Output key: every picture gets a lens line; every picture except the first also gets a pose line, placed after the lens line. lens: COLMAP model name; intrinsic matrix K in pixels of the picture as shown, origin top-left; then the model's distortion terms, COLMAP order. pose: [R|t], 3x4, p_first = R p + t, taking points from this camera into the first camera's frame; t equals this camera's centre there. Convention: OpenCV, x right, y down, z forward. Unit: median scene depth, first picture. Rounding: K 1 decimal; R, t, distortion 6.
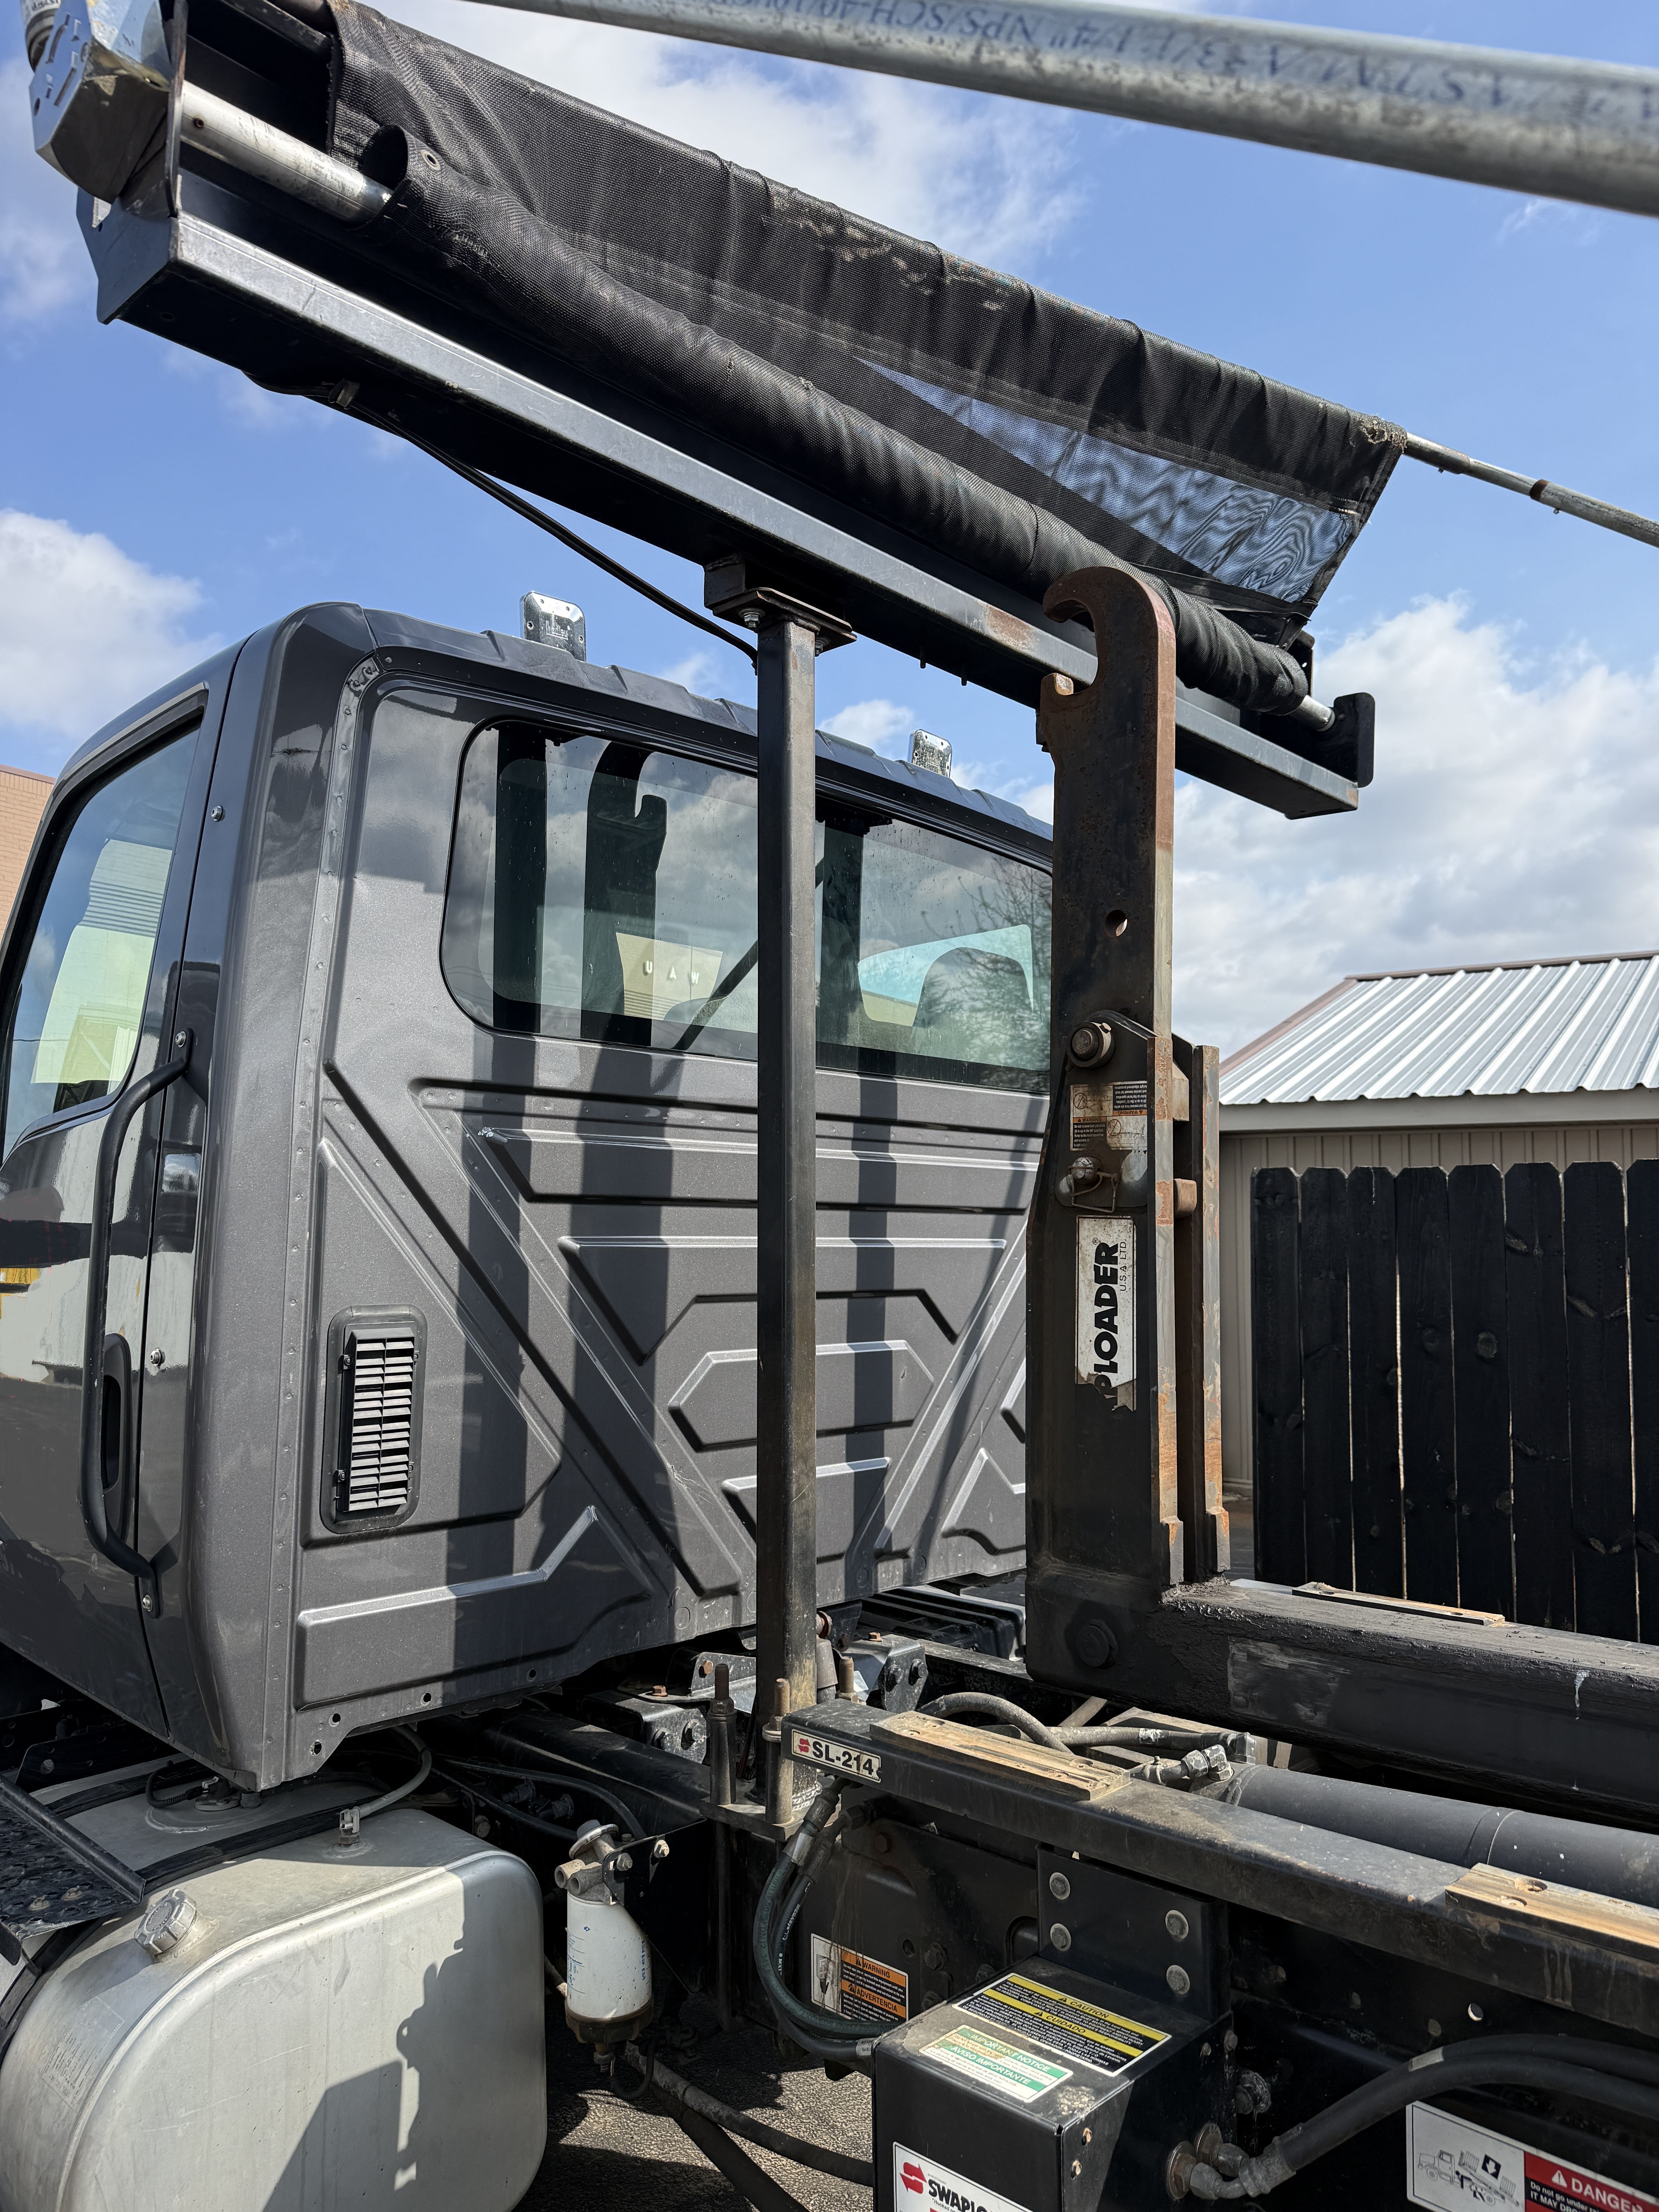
lens RADIAL K [[1586.3, 0, 842.2], [0, 1586.3, 1093.5], [0, 0, 1]] dist [0.023942, -0.019024]
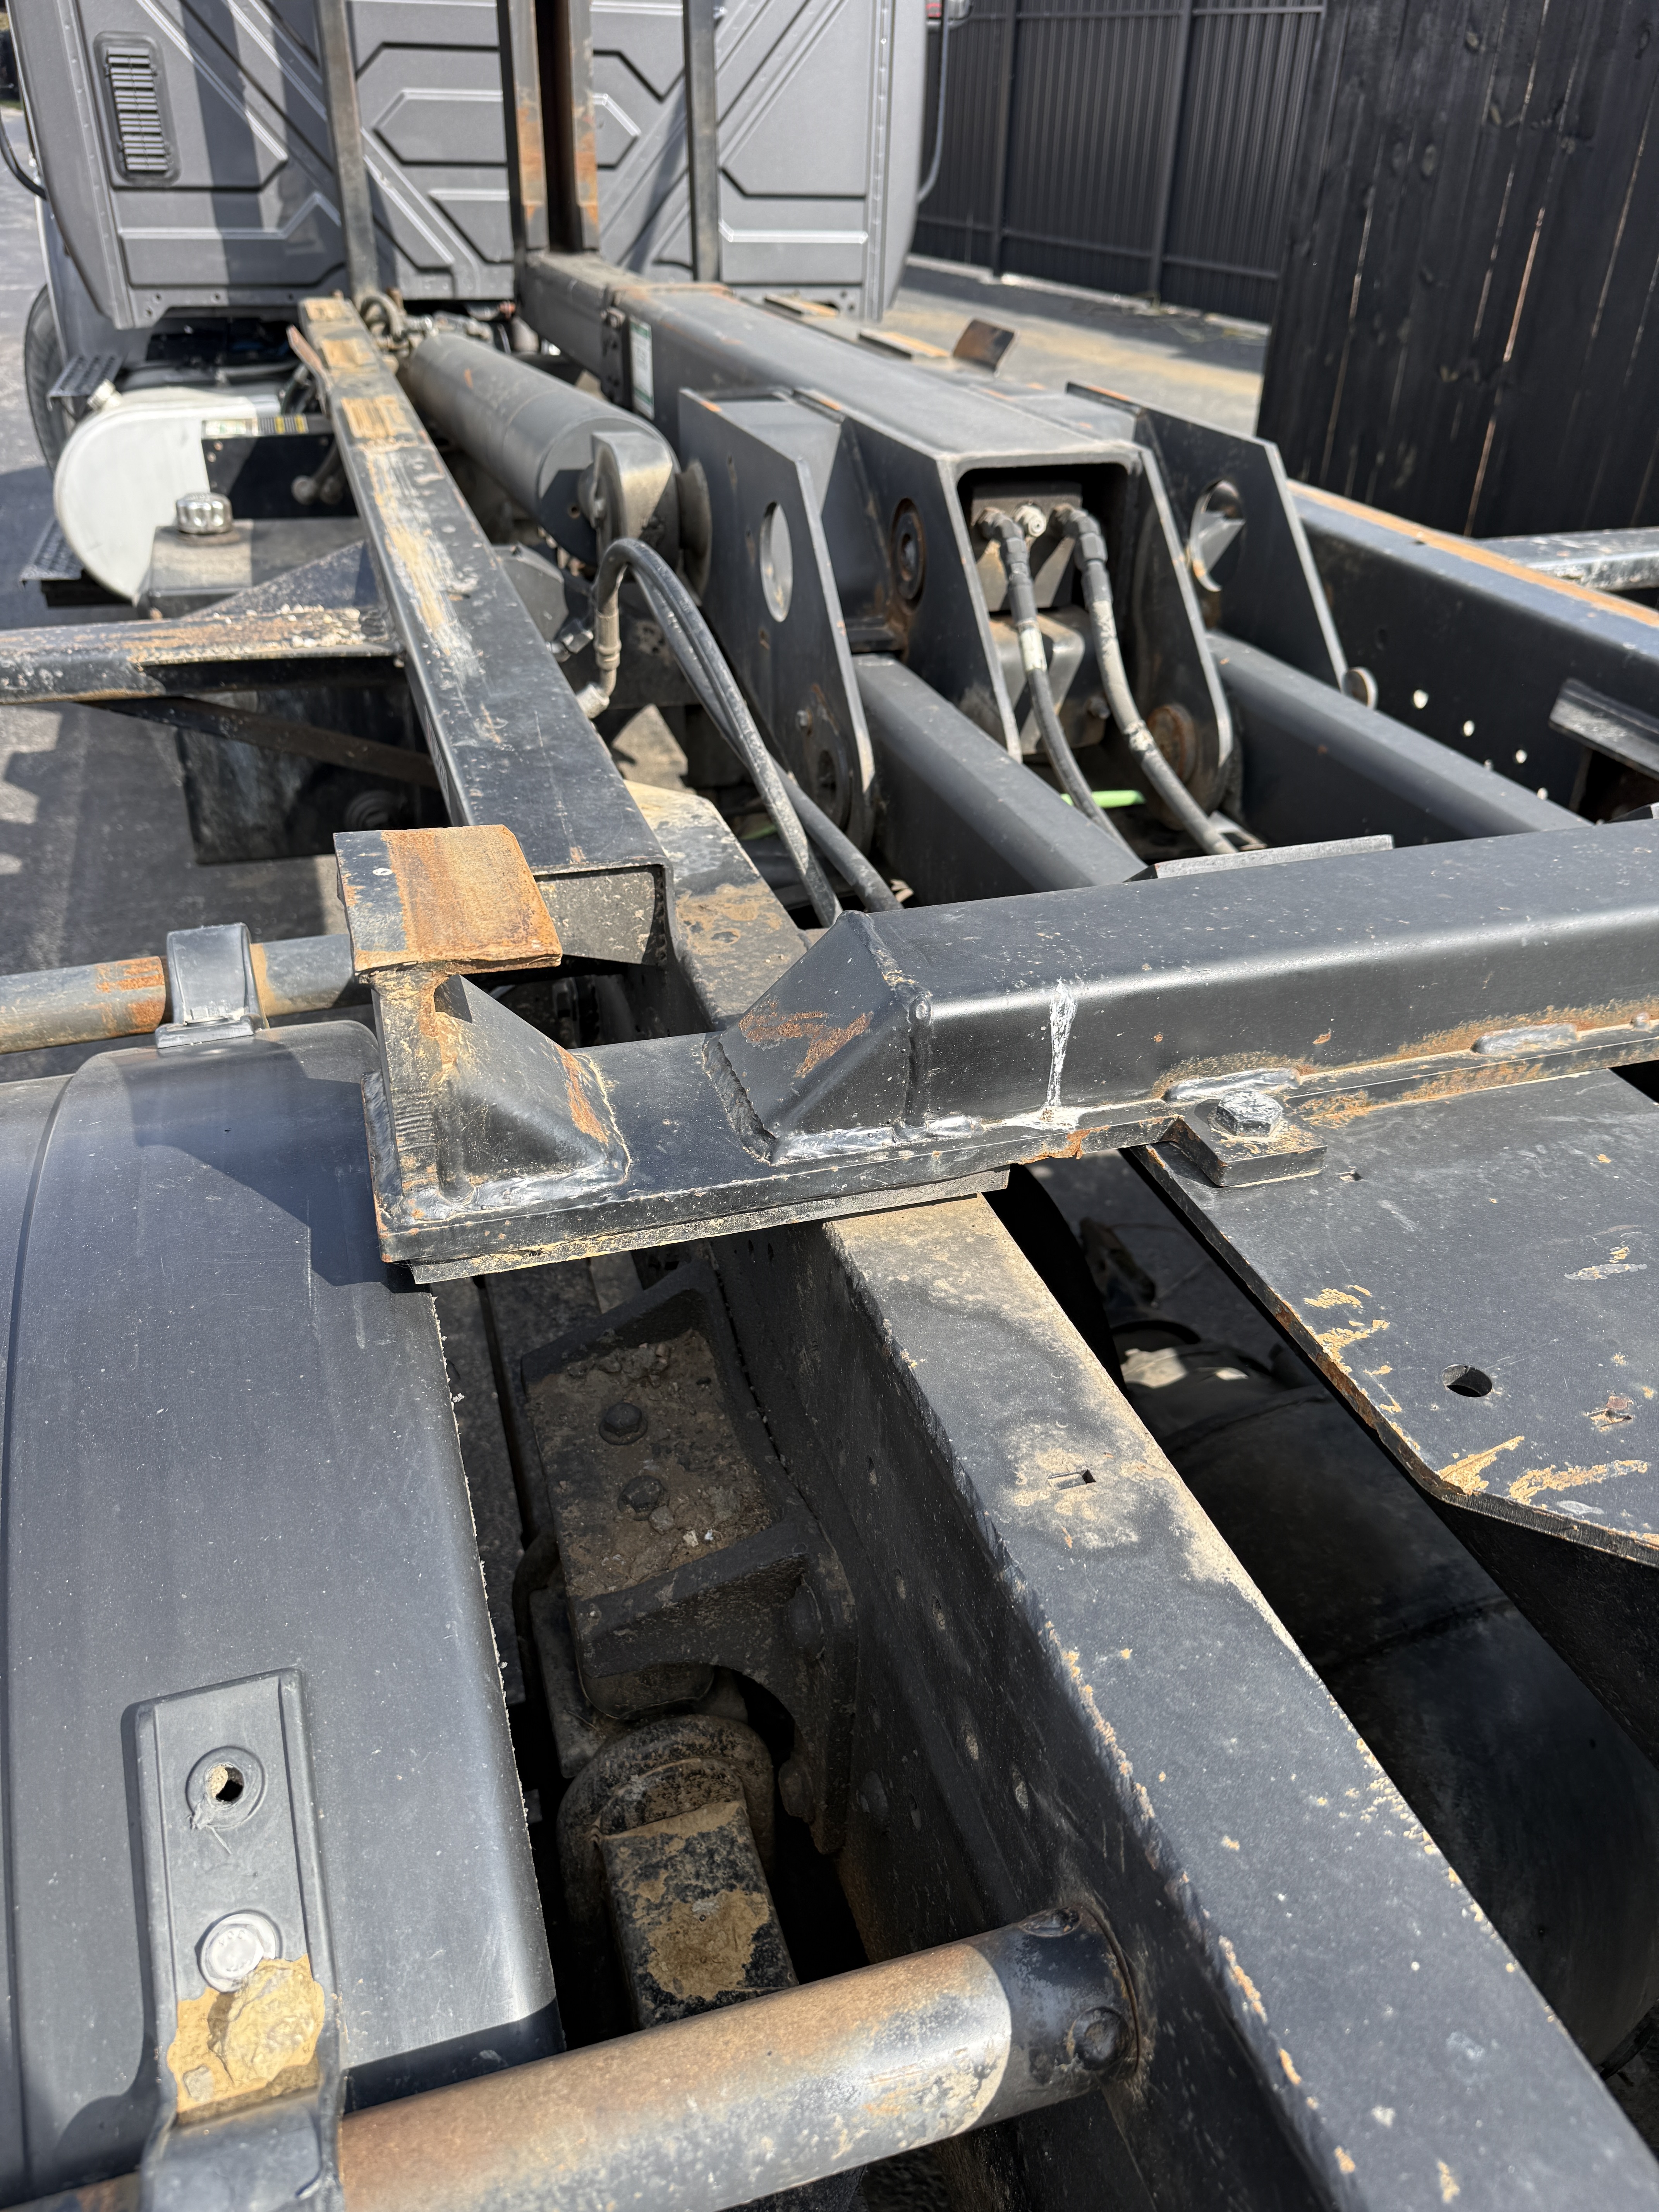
lens RADIAL K [[1586.3, 0, 820.3], [0, 1586.3, 1083.3], [0, 0, 1]] dist [0.023942, -0.019024]
pose [[0.880206, 0.266474, -0.392719, 1.321143], [0.022144, 0.803528, 0.594854, 0.038950], [0.474074, -0.532291, 0.701370, -0.419486]]
